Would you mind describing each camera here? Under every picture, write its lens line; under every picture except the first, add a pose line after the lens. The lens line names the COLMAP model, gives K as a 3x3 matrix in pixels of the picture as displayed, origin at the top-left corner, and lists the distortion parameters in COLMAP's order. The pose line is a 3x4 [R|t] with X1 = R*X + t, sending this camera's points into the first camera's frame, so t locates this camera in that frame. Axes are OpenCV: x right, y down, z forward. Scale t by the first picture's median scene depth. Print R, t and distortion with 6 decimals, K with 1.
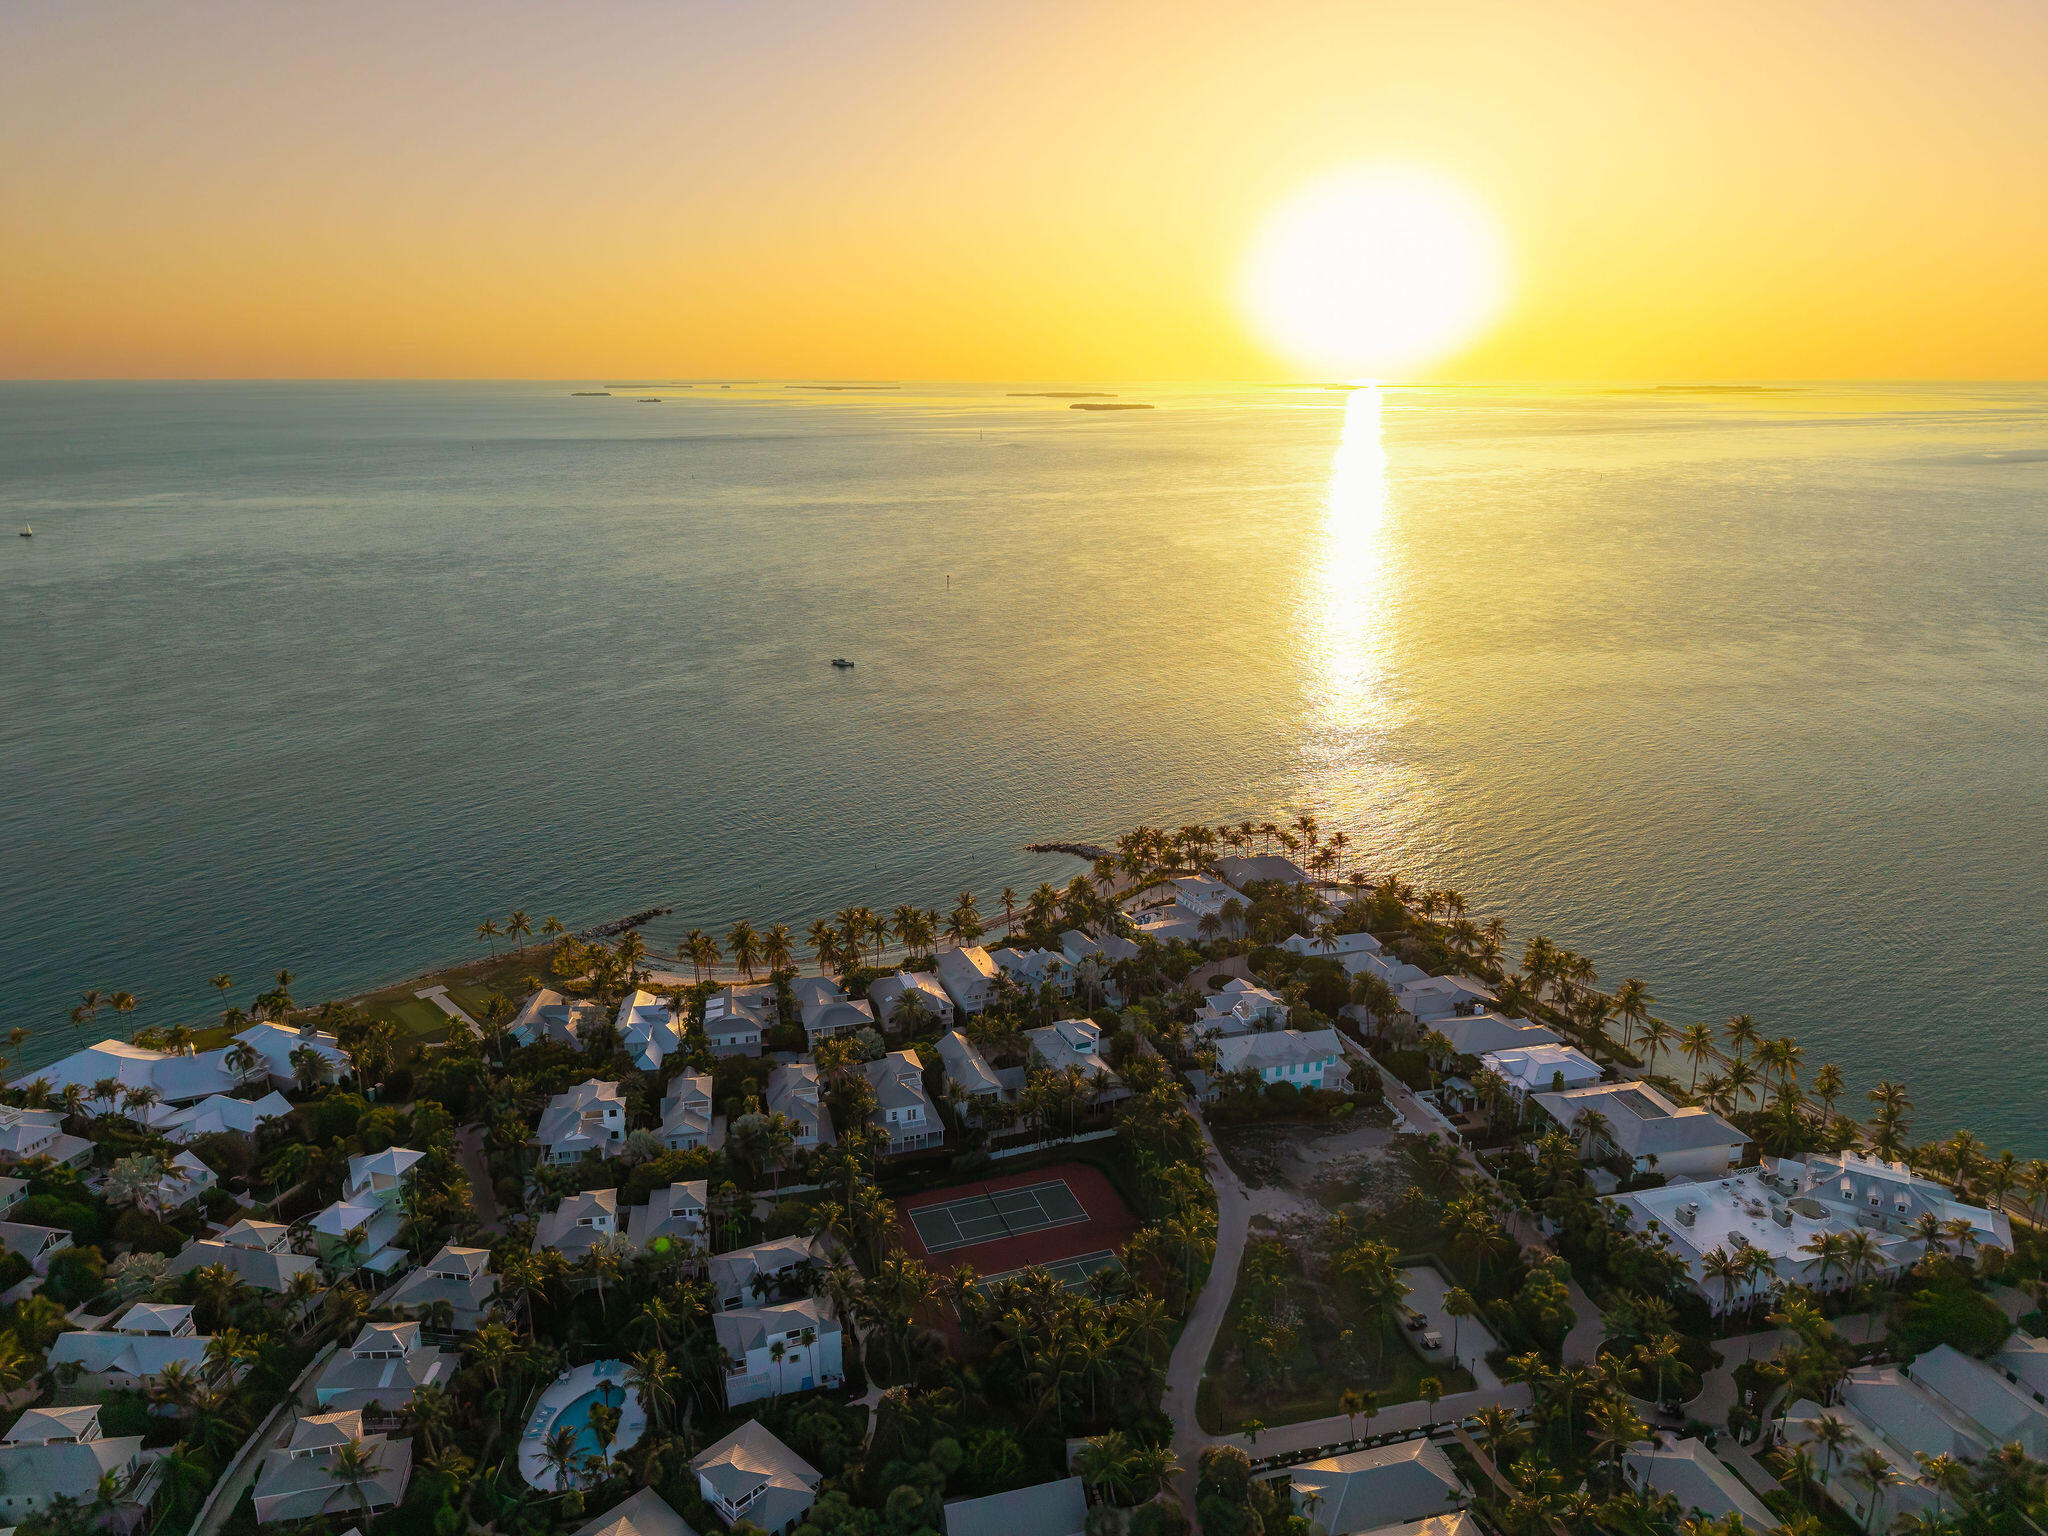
lens RADIAL K [[1339.6, 0, 1011.8], [0, 1339.6, 773.2], [0, 0, 1]] dist [0.002838, -0.032948]
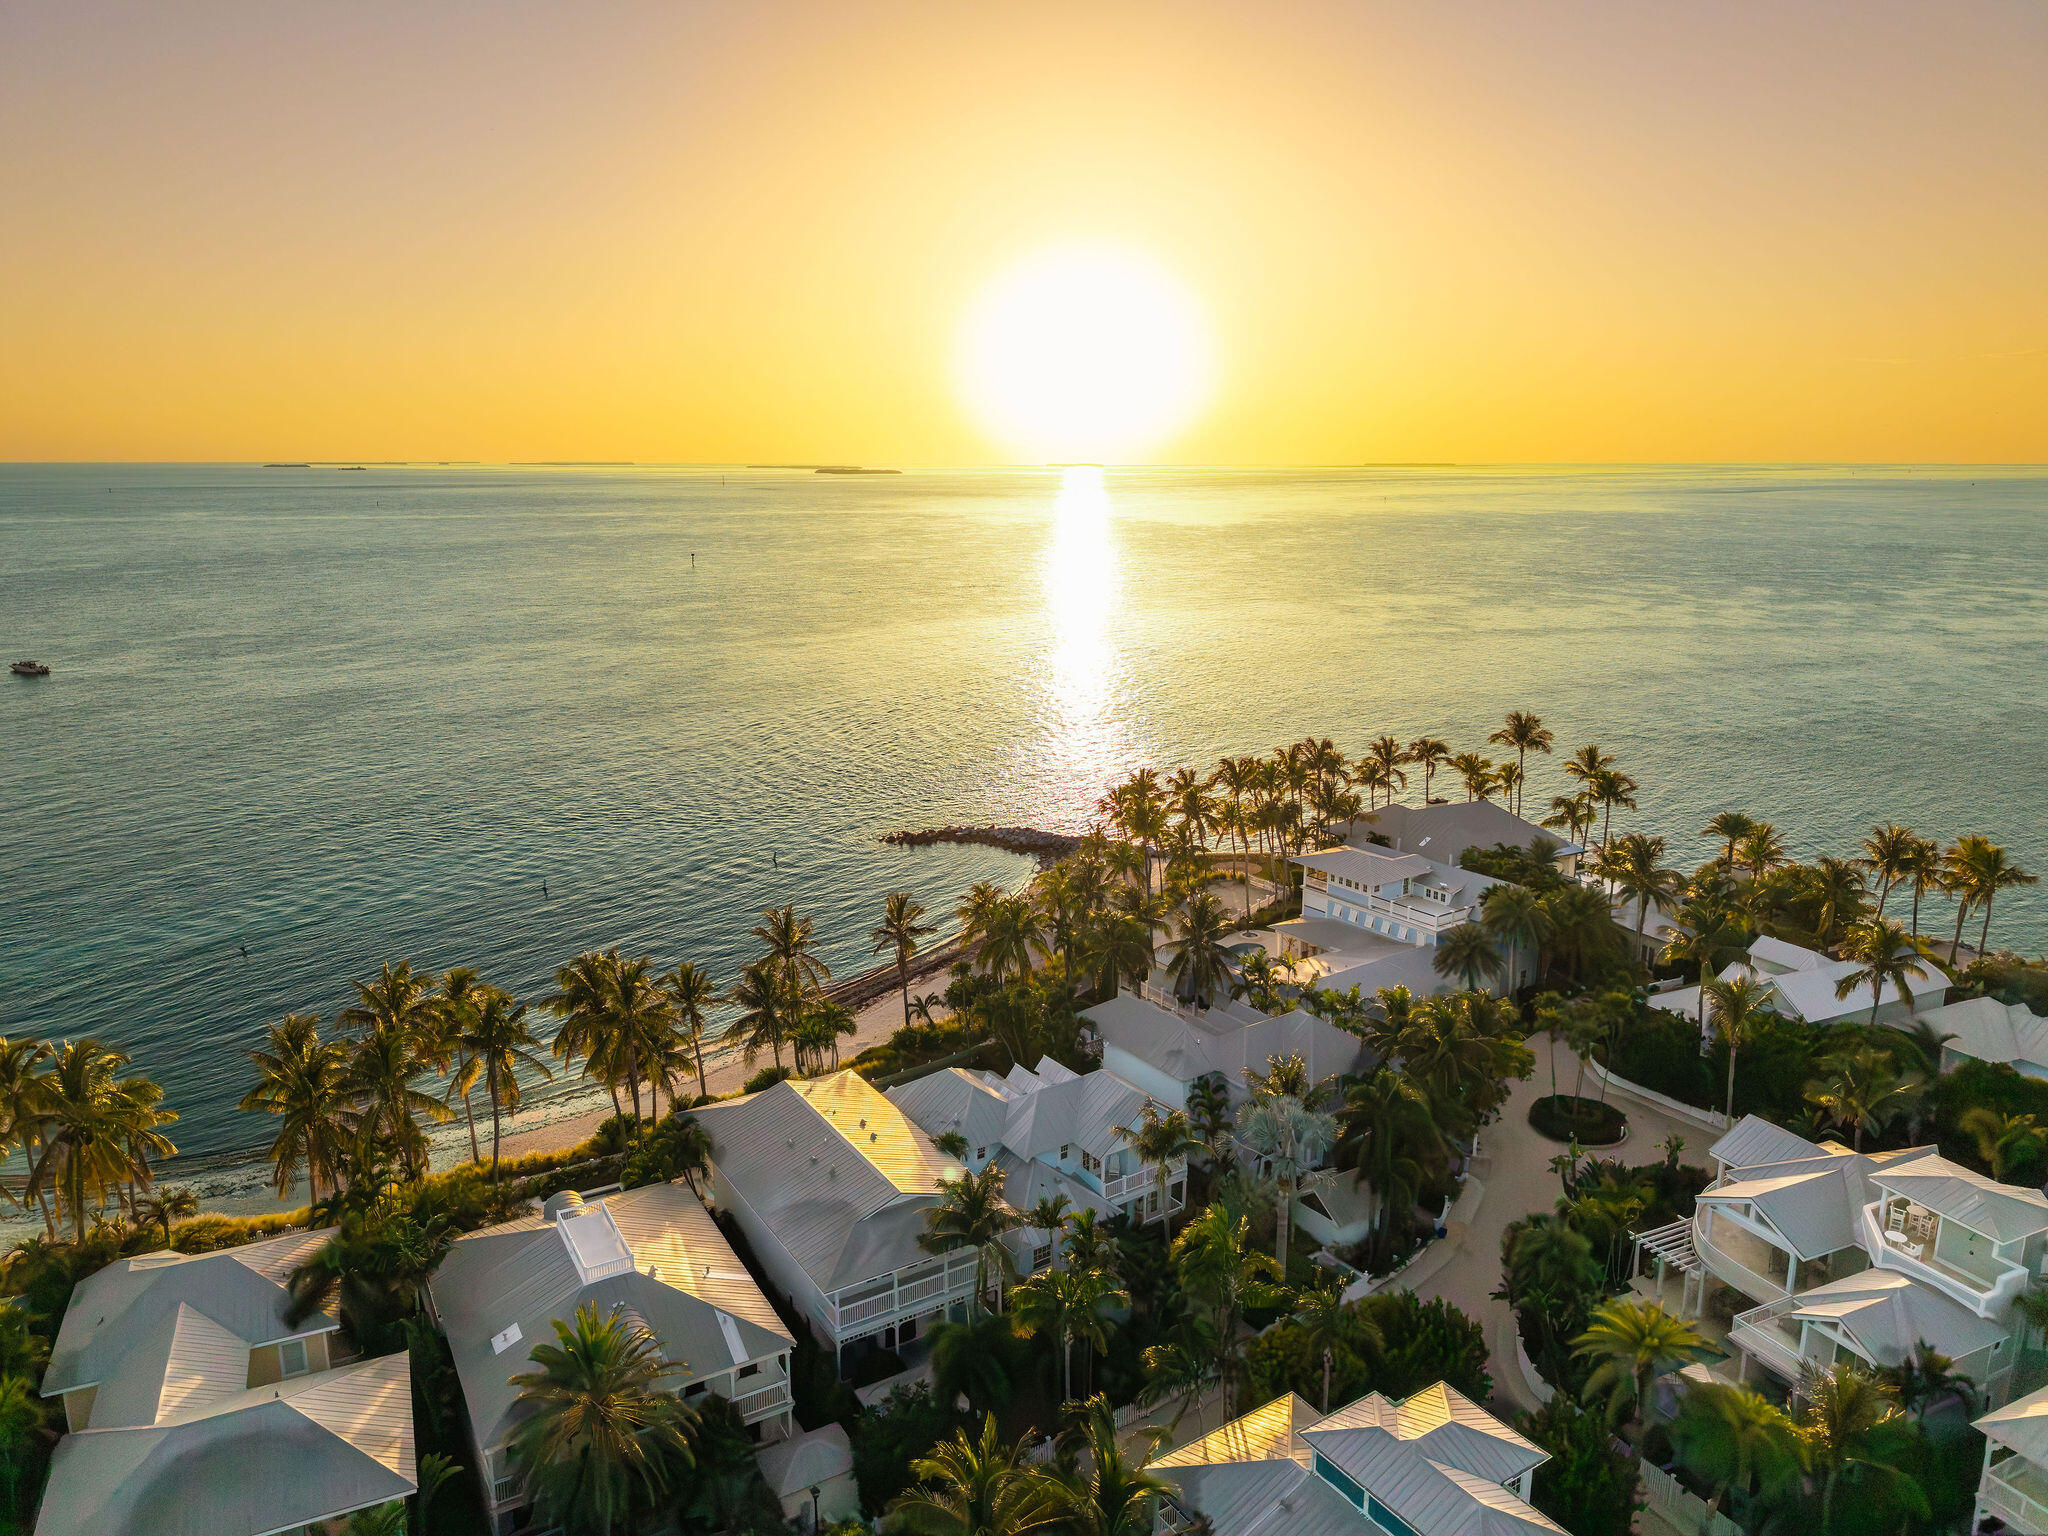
lens RADIAL K [[1339.6, 0, 1011.8], [0, 1339.6, 773.2], [0, 0, 1]] dist [0.002838, -0.032948]
pose [[0.981850, -0.038300, 0.185753, -0.040686], [0.049909, 0.997055, -0.058228, 0.080044], [-0.182976, 0.066442, 0.980870, 0.676399]]
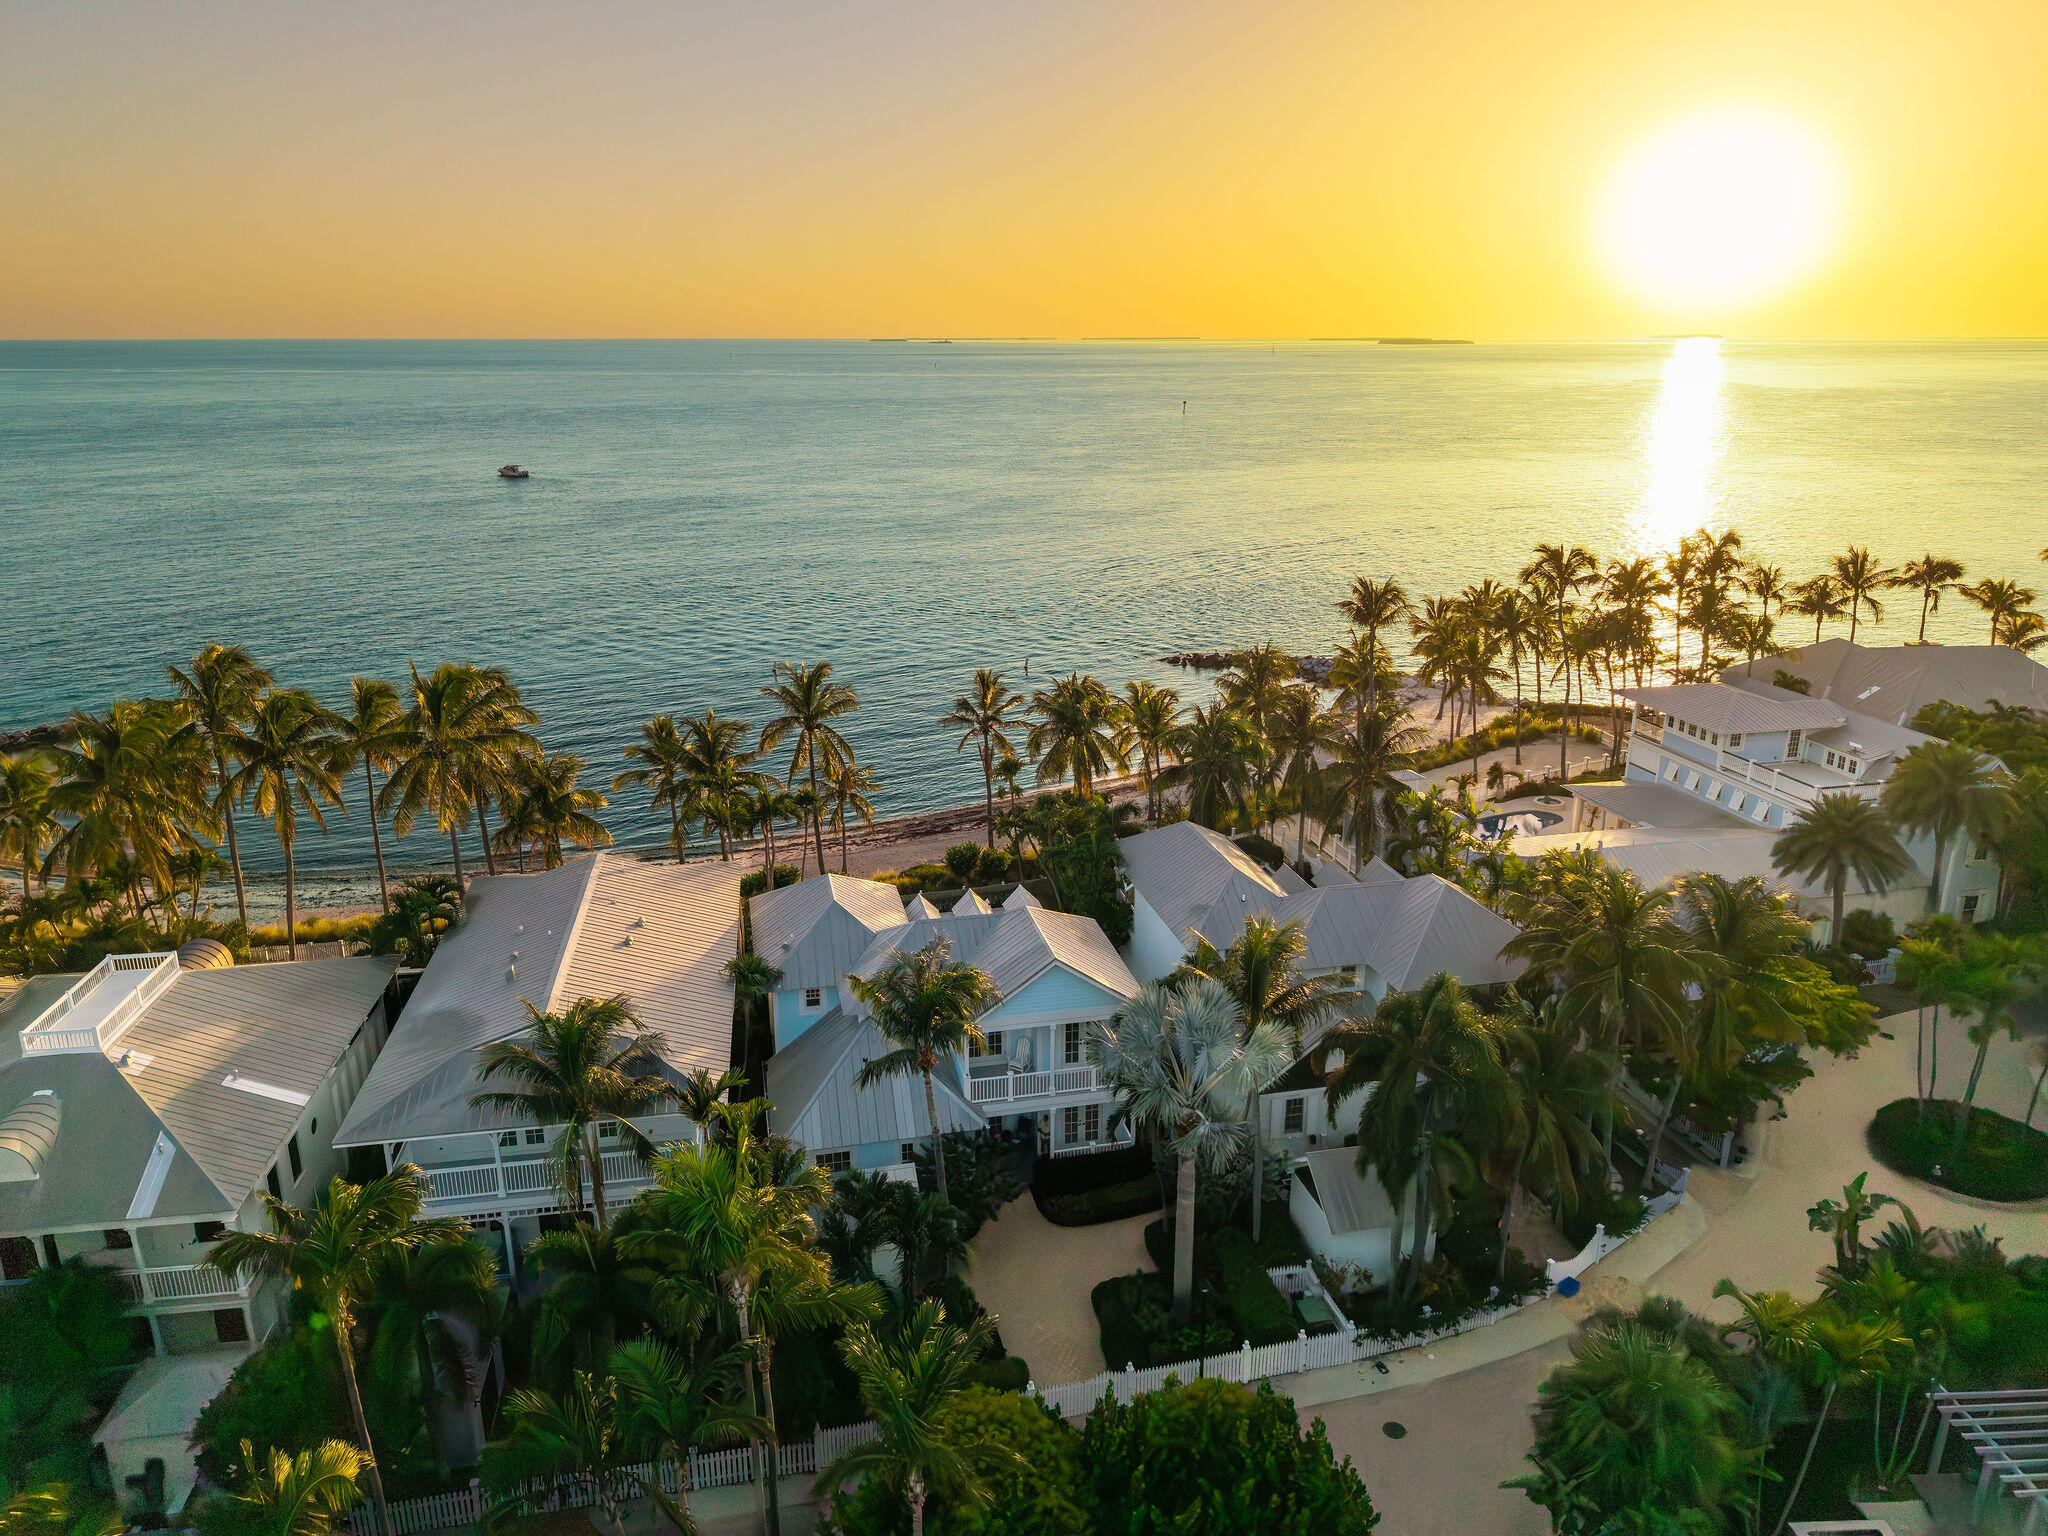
lens RADIAL K [[1339.6, 0, 1011.8], [0, 1339.6, 773.2], [0, 0, 1]] dist [0.002838, -0.032948]
pose [[0.976487, 0.056357, -0.208080, 0.063131], [-0.052330, 0.998322, 0.024813, 0.104654], [0.209129, -0.013340, 0.977797, 0.778858]]
